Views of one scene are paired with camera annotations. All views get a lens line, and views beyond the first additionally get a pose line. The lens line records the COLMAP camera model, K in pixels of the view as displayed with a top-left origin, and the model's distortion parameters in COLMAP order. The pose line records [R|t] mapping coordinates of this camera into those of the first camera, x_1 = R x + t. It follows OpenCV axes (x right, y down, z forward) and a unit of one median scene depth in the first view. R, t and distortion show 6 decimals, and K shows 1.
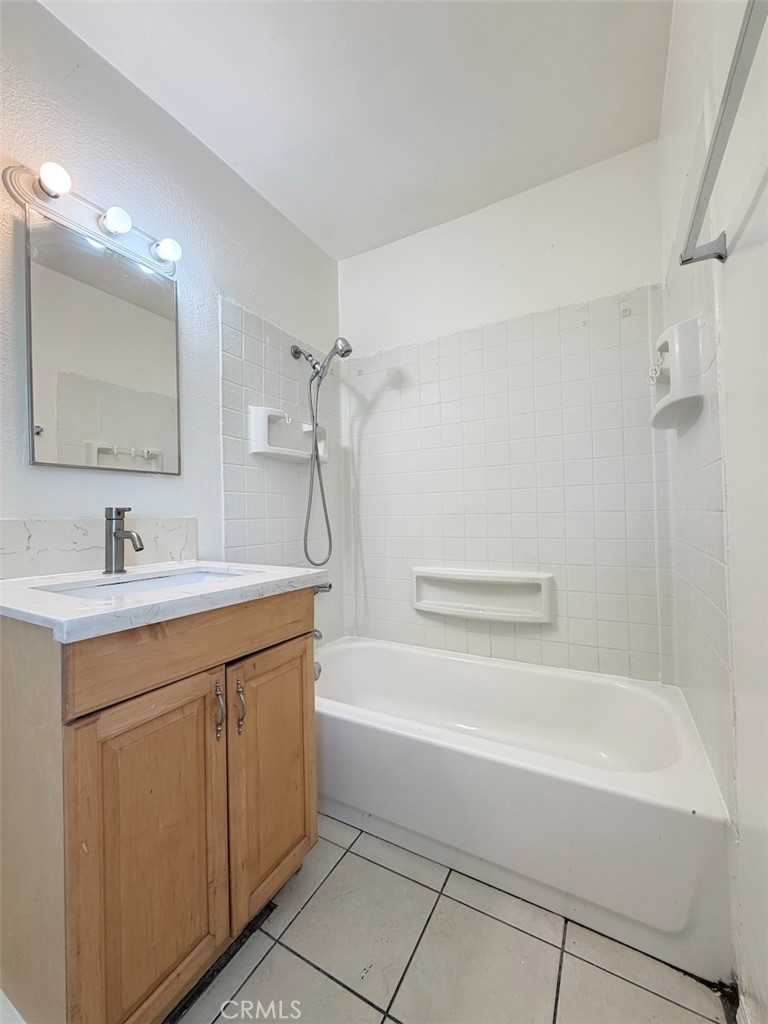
lens RADIAL K [[407.9, 0, 384.0], [0, 407.9, 512.0], [0, 0, 1]] dist [-0.001395, 0.000266]
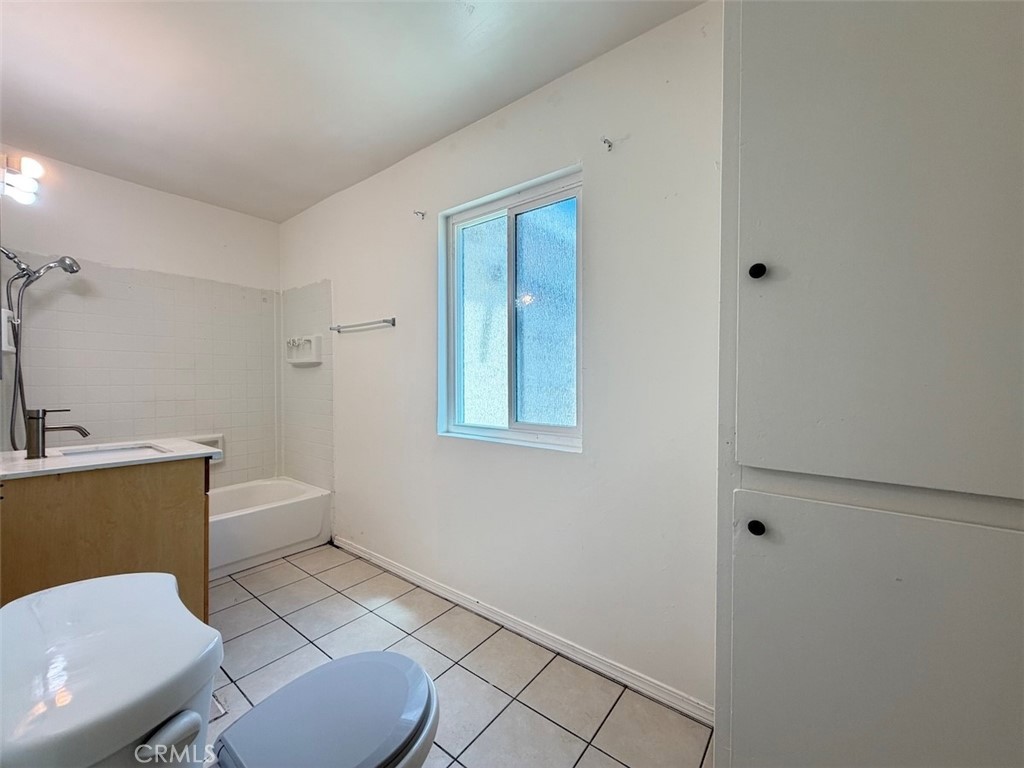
lens RADIAL K [[407.9, 0, 509.9], [0, 407.9, 385.8], [0, 0, 1]] dist [-0.001395, 0.000266]
pose [[0.144930, 0.006014, 0.989424, -1.174021], [-0.021210, 0.999771, -0.002970, -0.078504], [-0.989215, -0.020555, 0.145025, -0.485698]]
